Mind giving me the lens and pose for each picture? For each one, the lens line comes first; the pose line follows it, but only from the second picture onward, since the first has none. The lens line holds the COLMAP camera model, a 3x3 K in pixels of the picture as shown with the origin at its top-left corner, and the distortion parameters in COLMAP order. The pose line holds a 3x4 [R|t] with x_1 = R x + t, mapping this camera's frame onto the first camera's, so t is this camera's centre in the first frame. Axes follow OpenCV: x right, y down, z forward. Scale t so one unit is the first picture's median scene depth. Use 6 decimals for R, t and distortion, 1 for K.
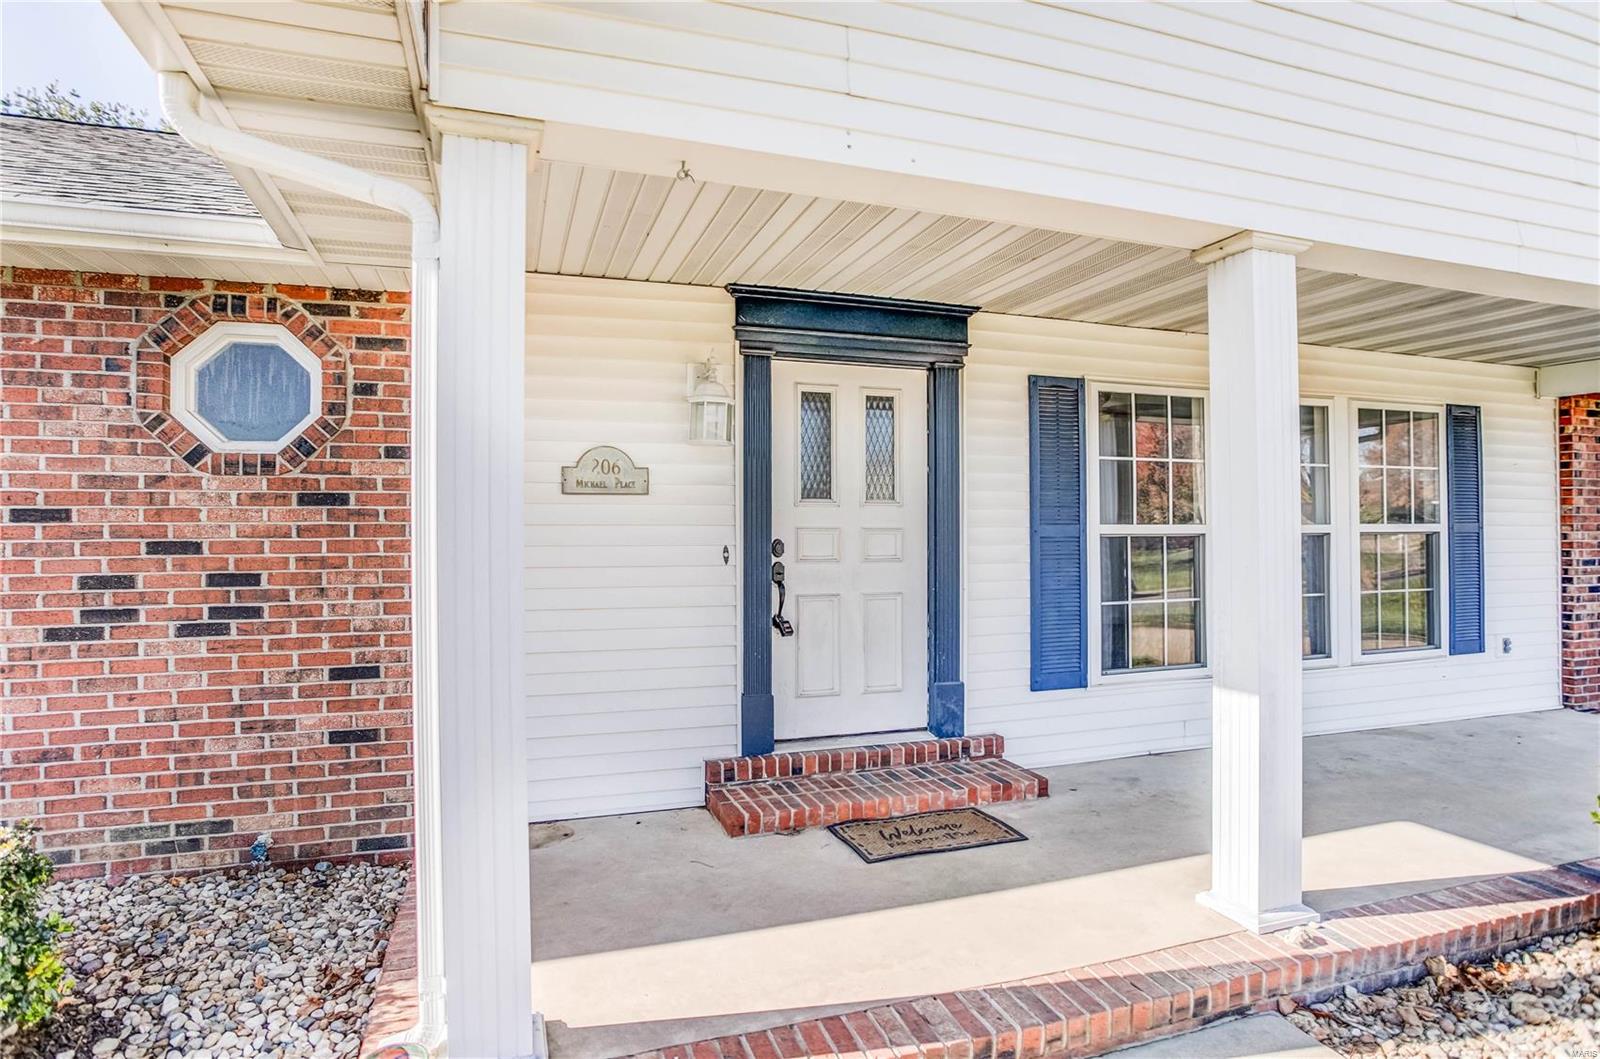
lens RADIAL K [[805.5, 0, 895.4], [0, 805.5, 522.0], [0, 0, 1]] dist [-0.051621, 0.014885]
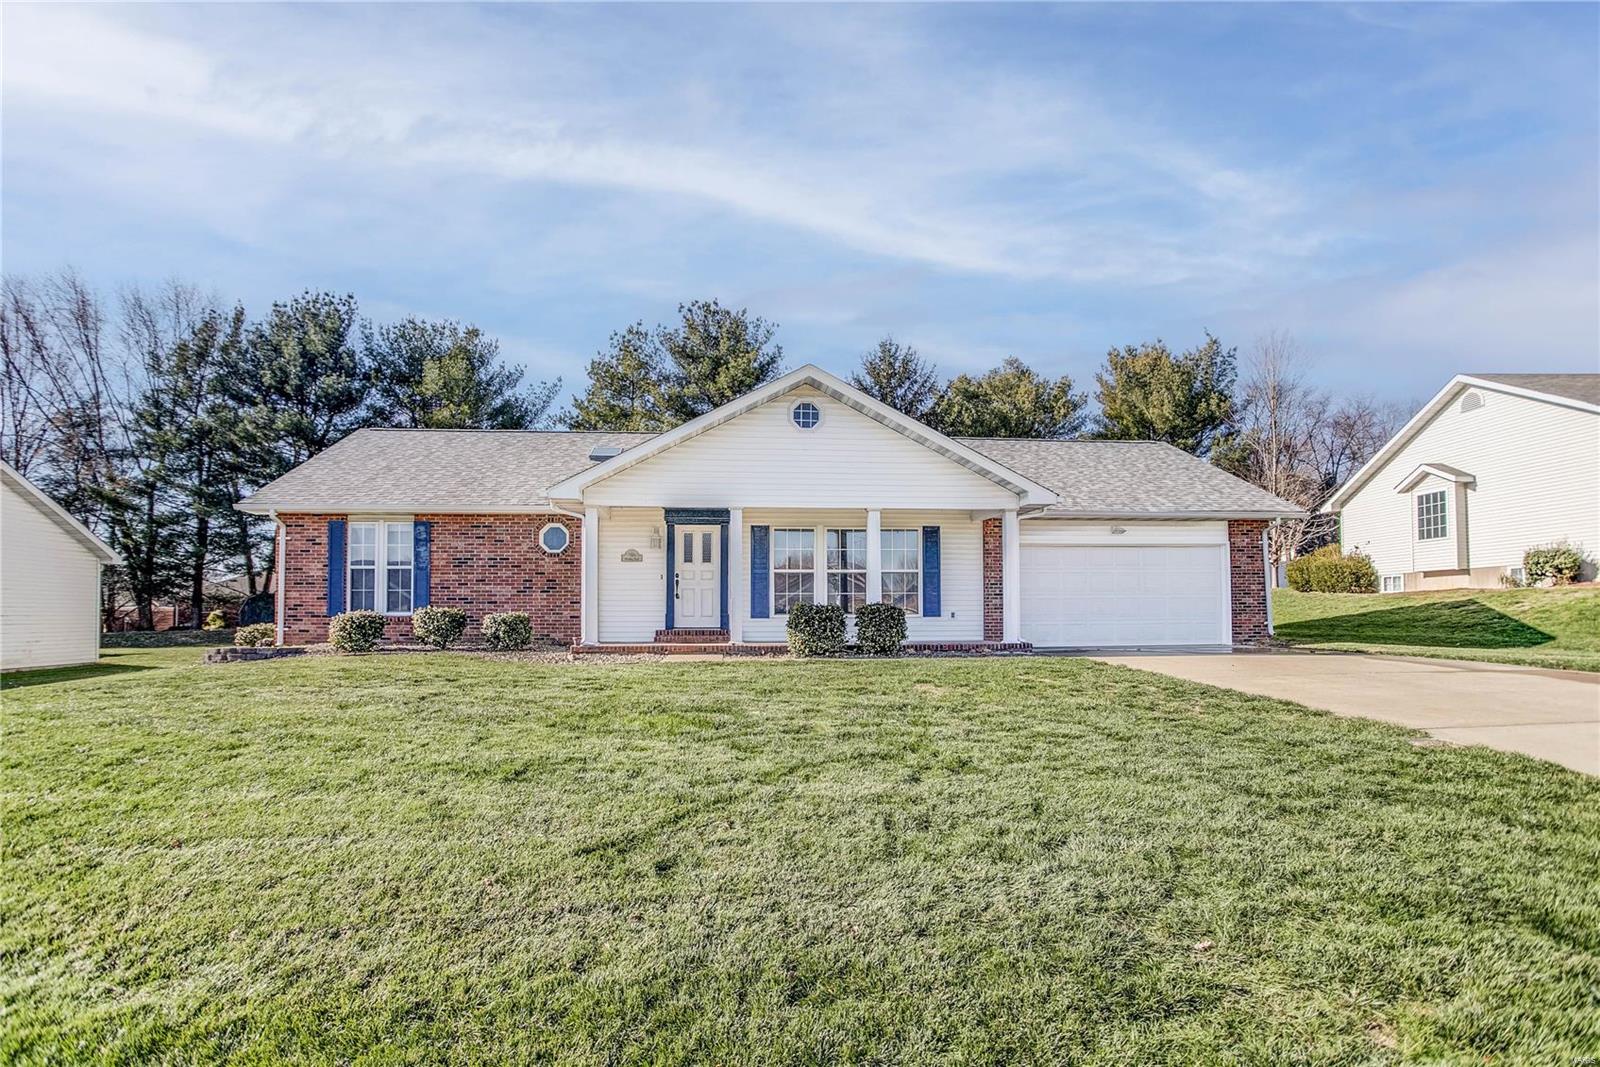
lens RADIAL K [[805.5, 0, 775.2], [0, 805.5, 554.3], [0, 0, 1]] dist [-0.051621, 0.014885]
pose [[0.967830, -0.012086, -0.251316, 1.474575], [-0.000409, 0.998769, -0.049606, 0.142664], [0.251606, 0.048113, 0.966633, -2.976346]]
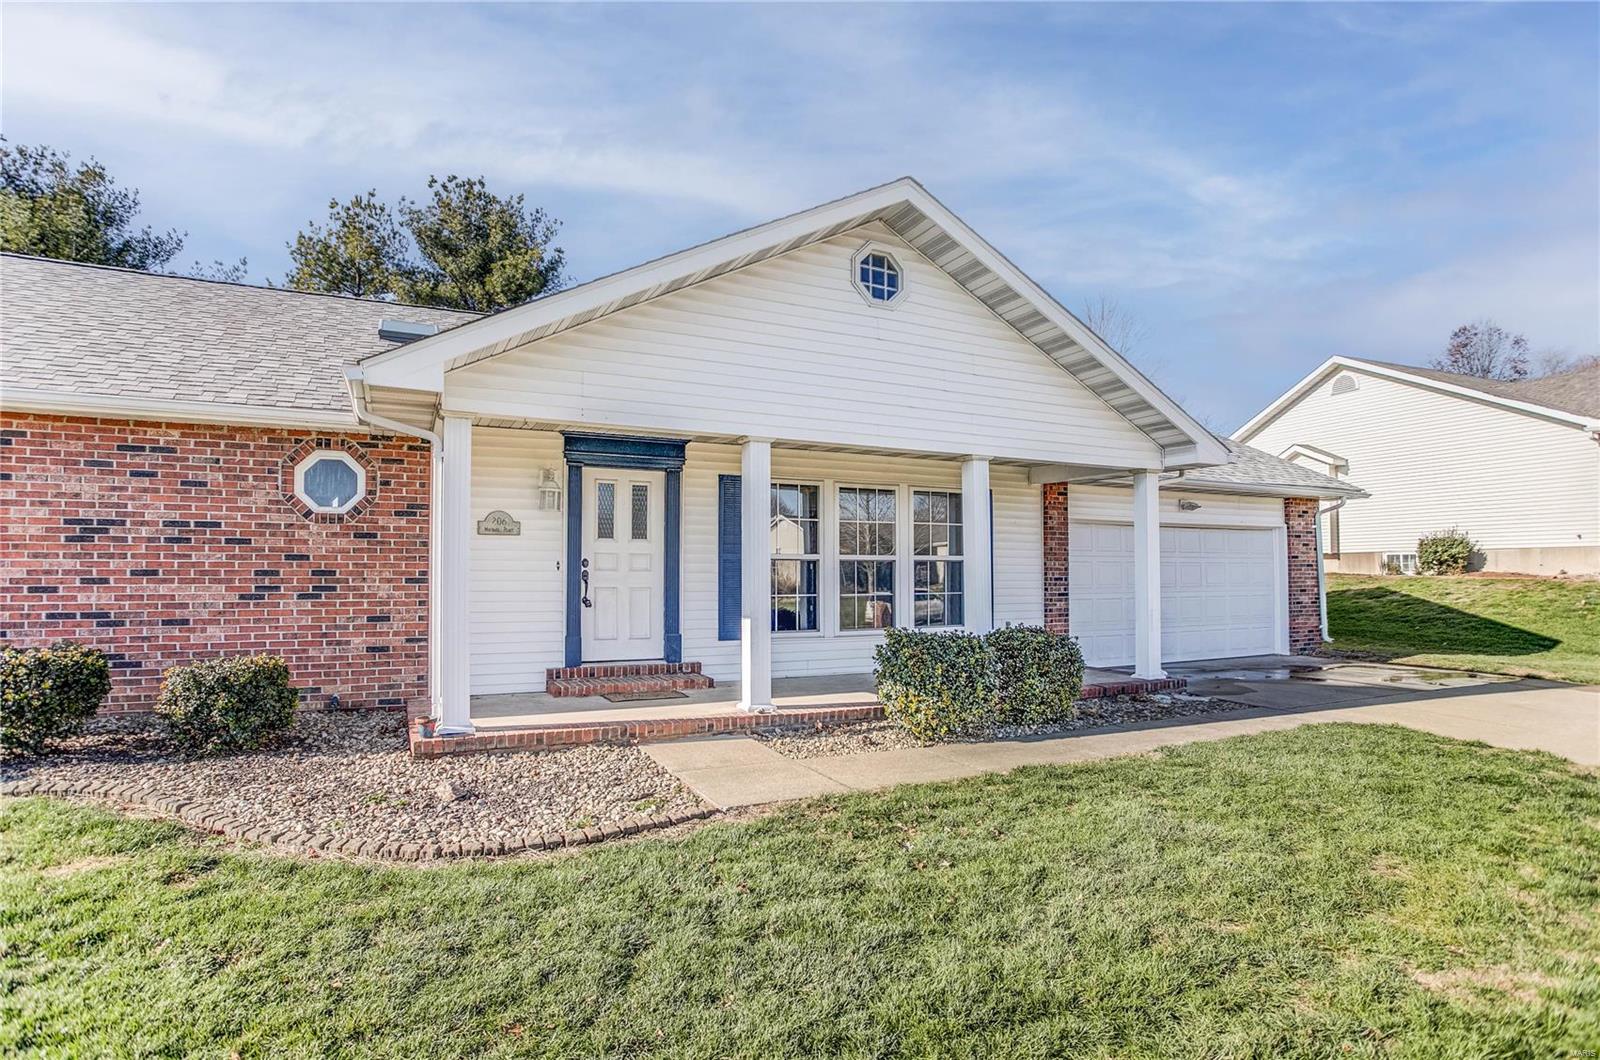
lens RADIAL K [[805.5, 0, 784.2], [0, 805.5, 543.1], [0, 0, 1]] dist [-0.051621, 0.014885]
pose [[0.993478, 0.015995, 0.112893, 0.139625], [-0.014841, 0.999829, -0.011058, -0.001978], [-0.113050, 0.009311, 0.993546, -1.208624]]
